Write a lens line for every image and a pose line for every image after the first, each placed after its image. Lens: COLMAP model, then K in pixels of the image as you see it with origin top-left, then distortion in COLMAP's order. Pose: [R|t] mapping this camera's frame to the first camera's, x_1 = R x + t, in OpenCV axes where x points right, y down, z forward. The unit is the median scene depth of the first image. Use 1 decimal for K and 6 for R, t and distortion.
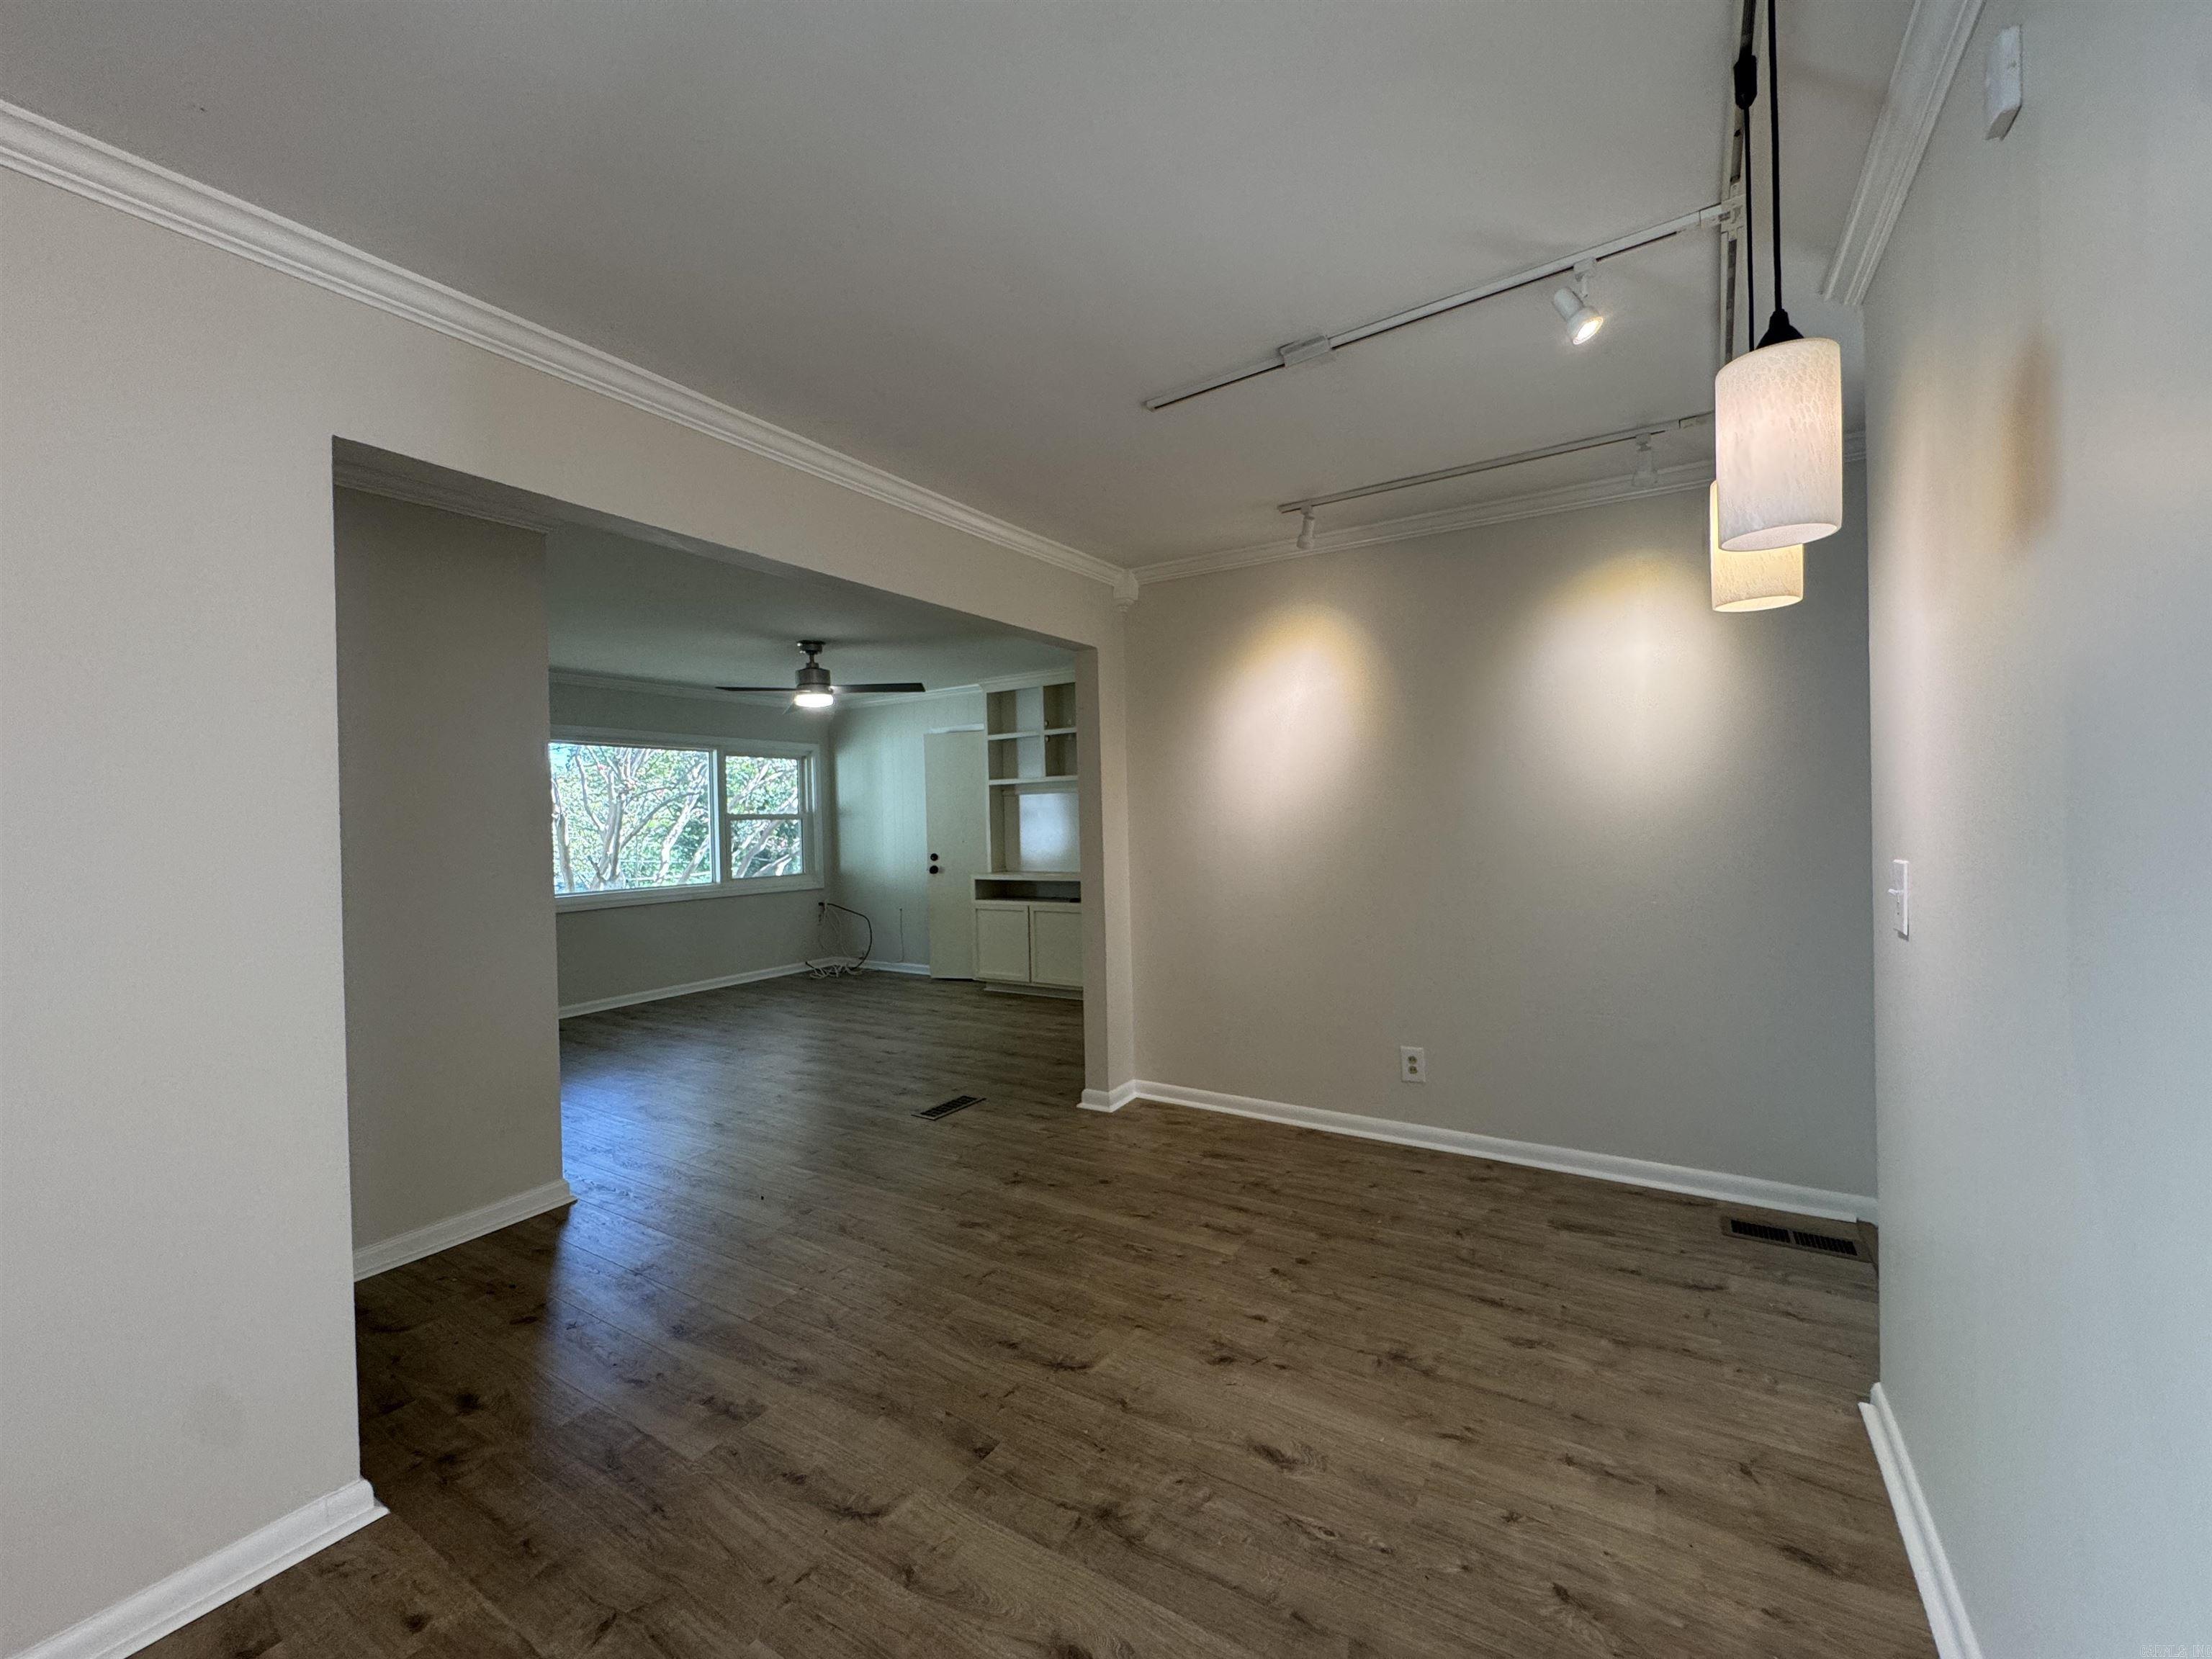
lens RADIAL K [[890.7, 0, 1106.0], [0, 890.7, 829.5], [0, 0, 1]] dist [-0.002212, 0.000048]
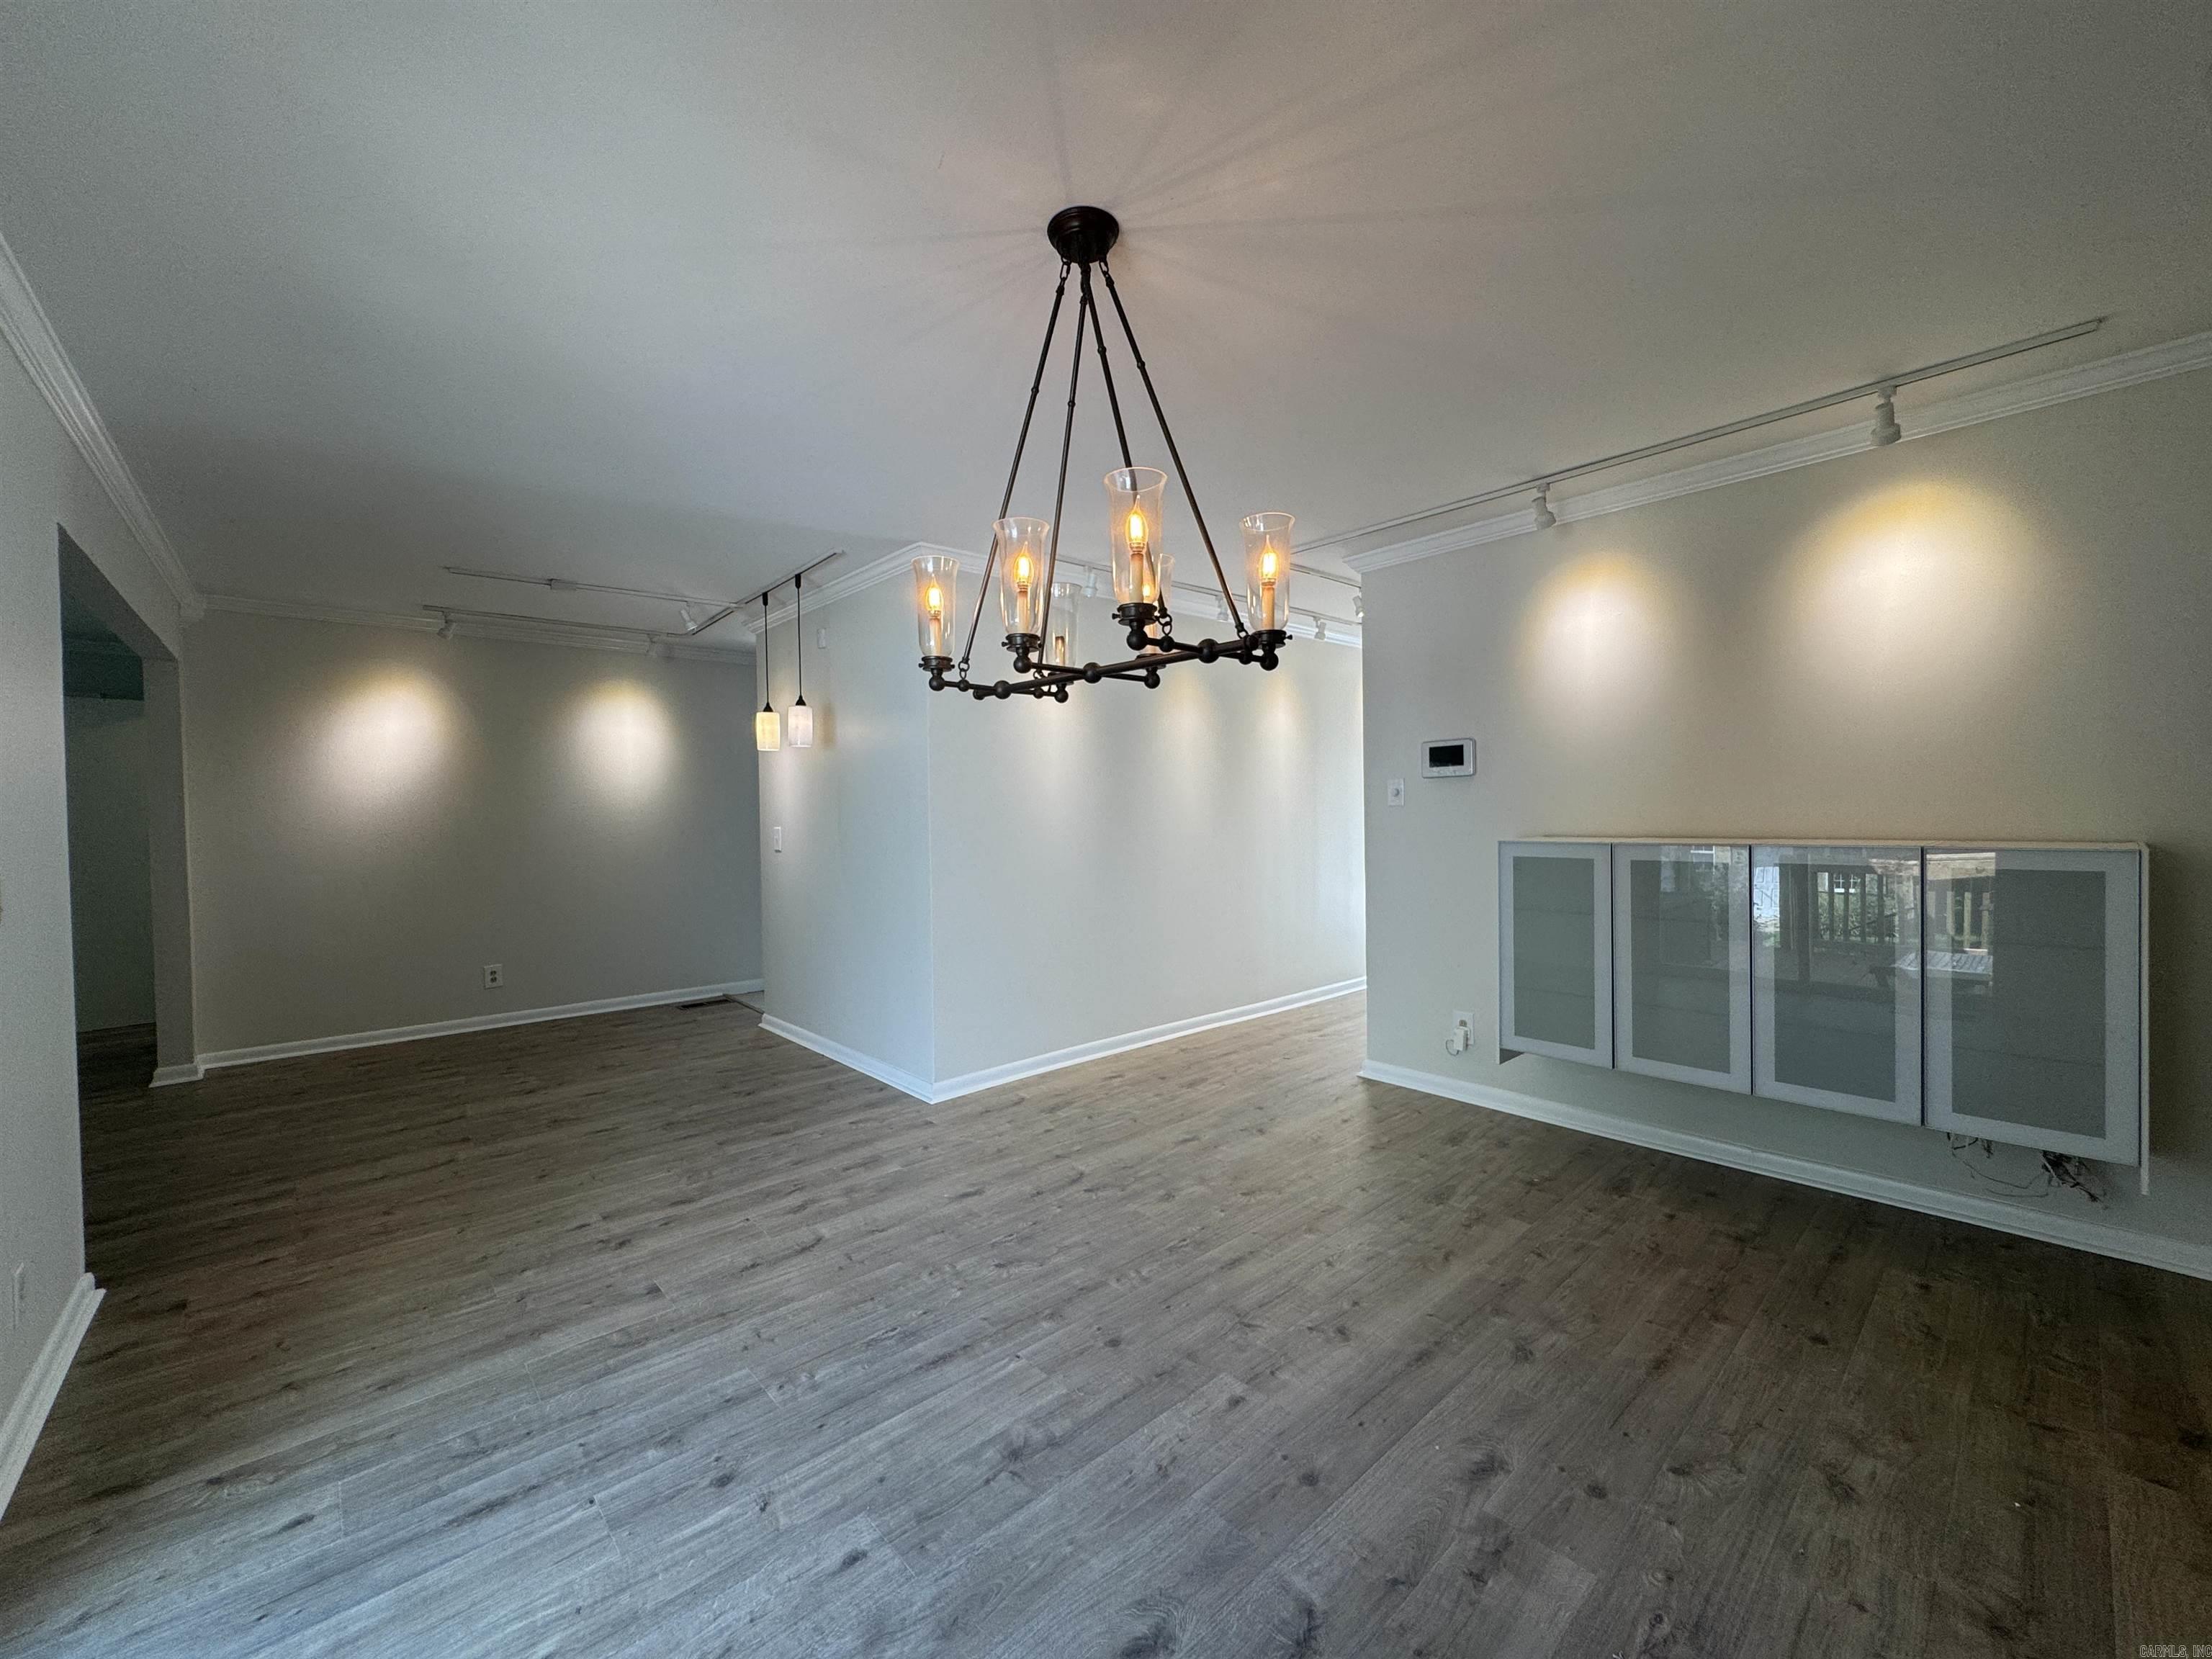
lens RADIAL K [[890.7, 0, 1106.0], [0, 890.7, 829.5], [0, 0, 1]] dist [-0.002212, 0.000048]
pose [[0.276463, -0.004308, 0.961015, -1.154228], [0.022789, 0.999738, -0.002074, 0.048392], [-0.960754, 0.022474, 0.276489, -0.626779]]
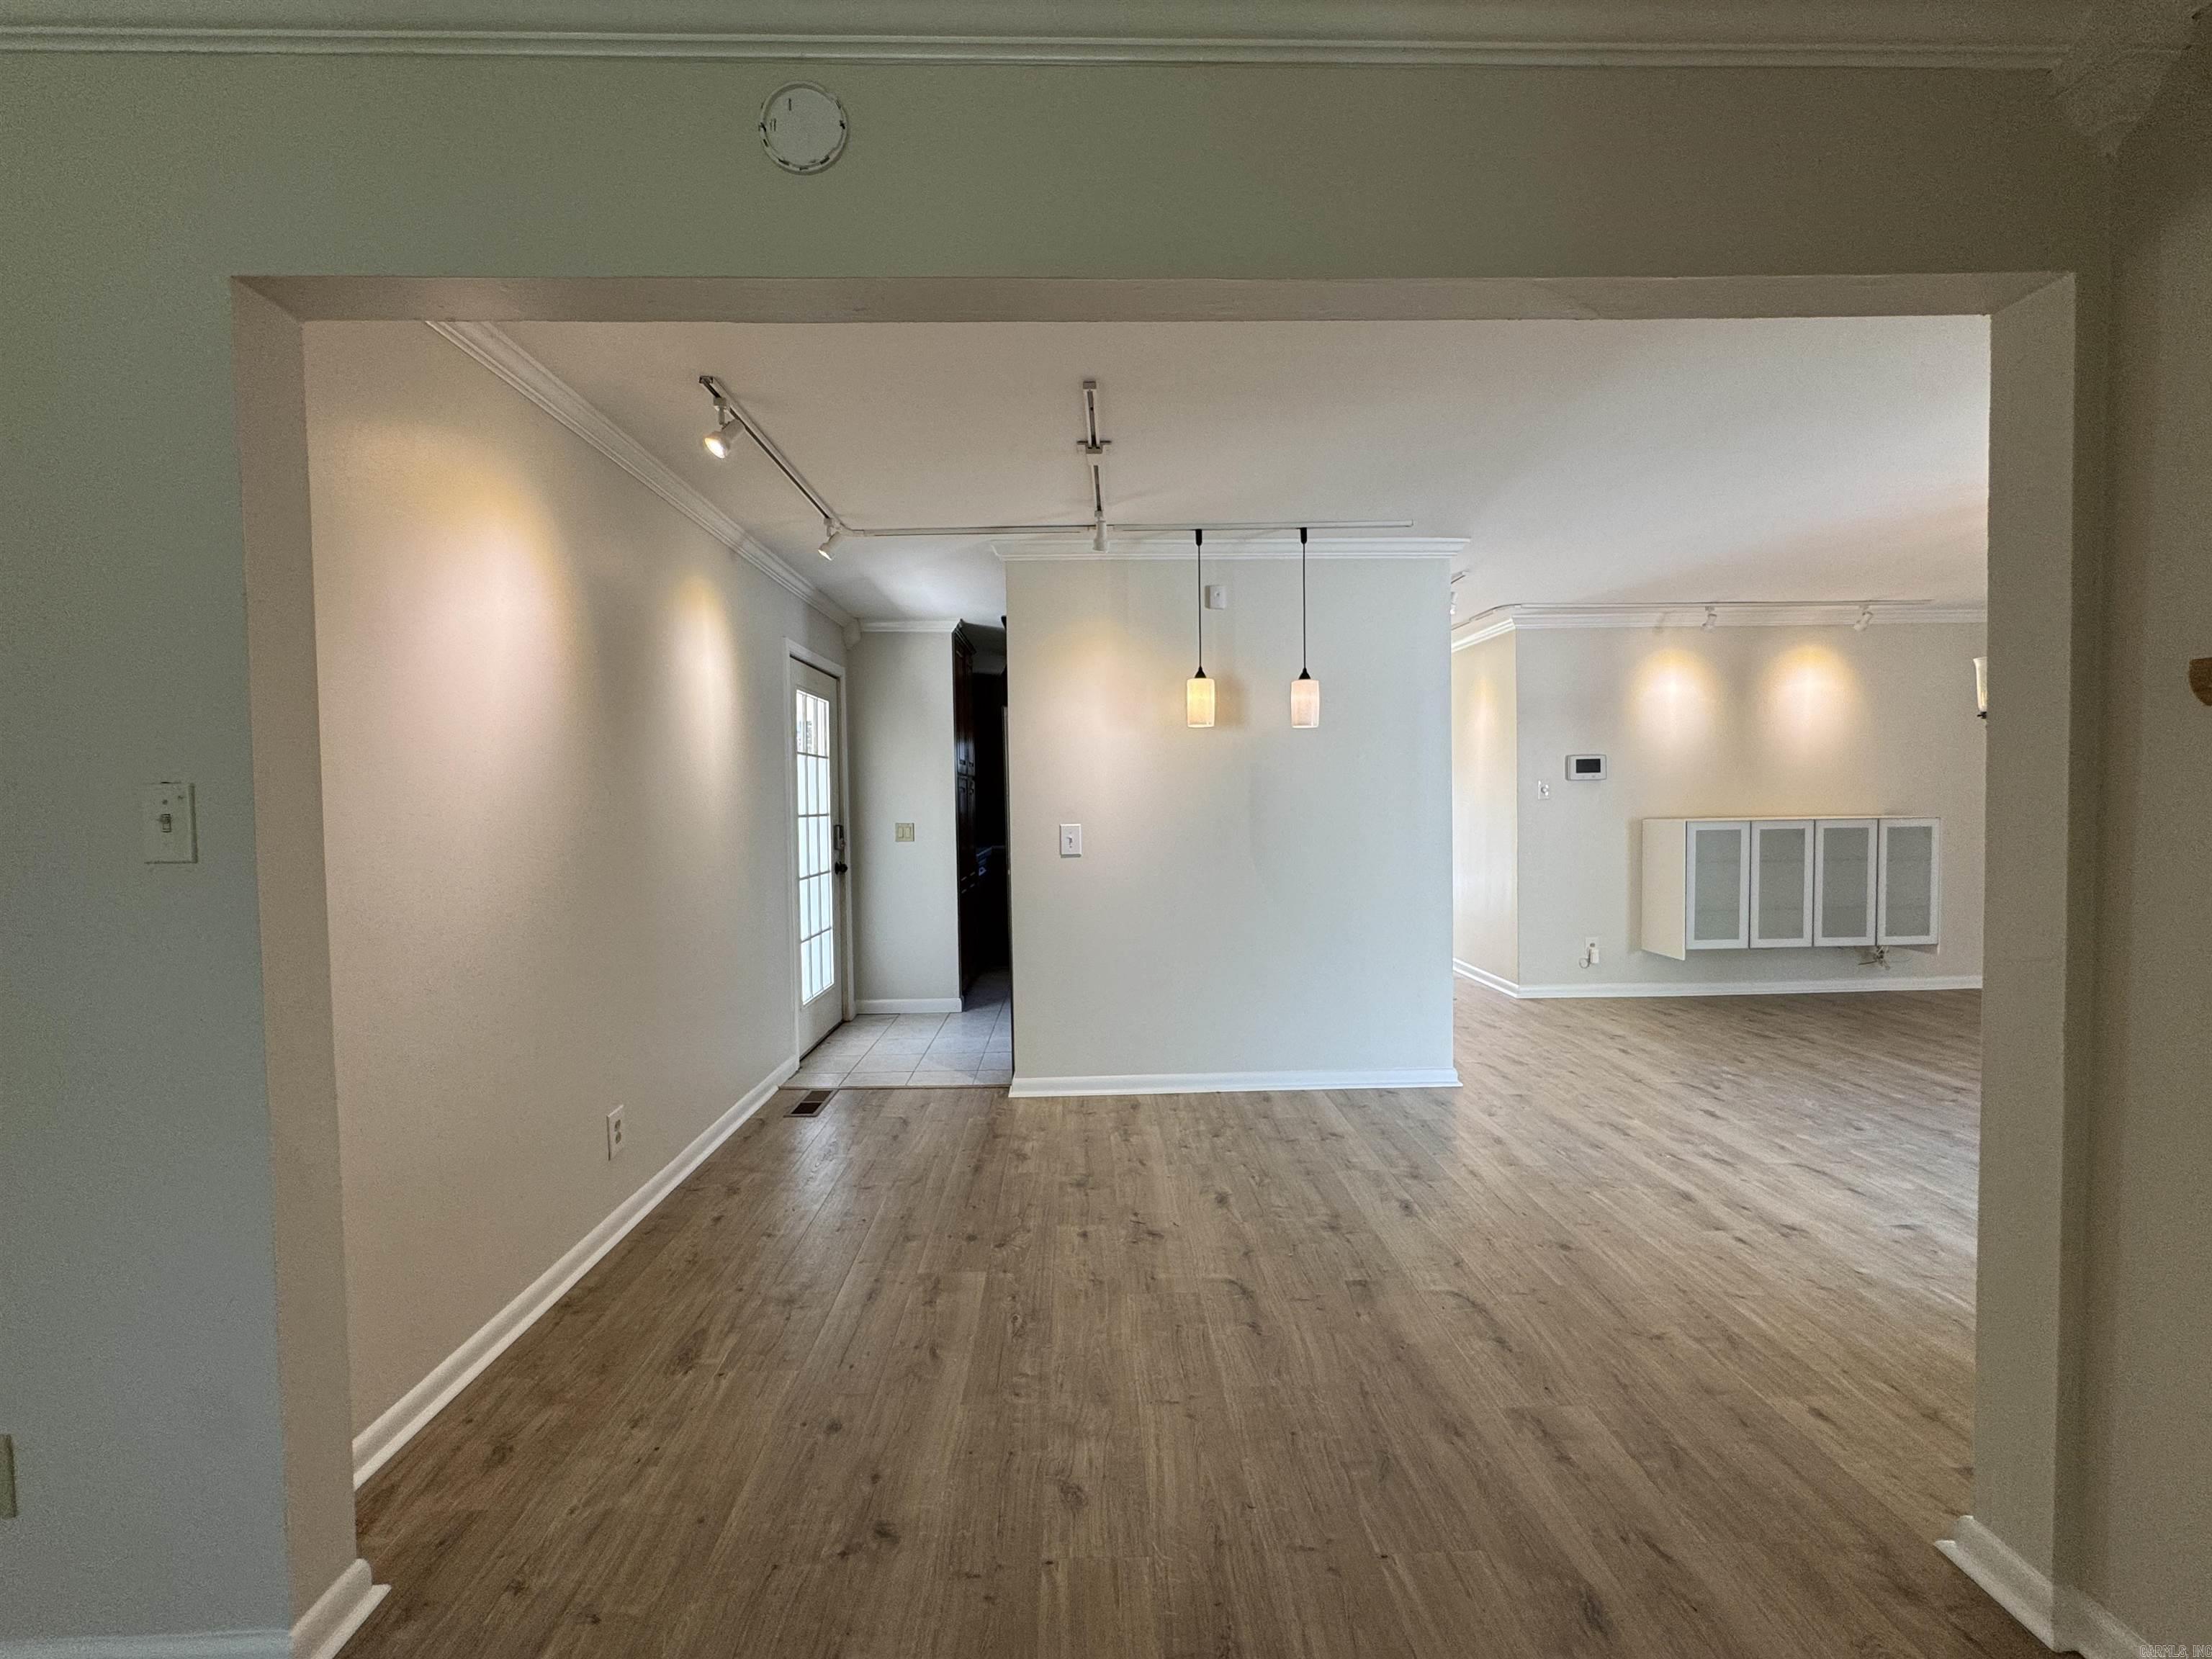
lens RADIAL K [[890.7, 0, 1106.0], [0, 890.7, 829.5], [0, 0, 1]] dist [-0.002212, 0.000048]
pose [[-0.556333, 0.000767, 0.830959, -0.728798], [0.036281, 0.999068, 0.023368, -0.001841], [-0.830167, 0.043148, -0.555843, 1.446765]]
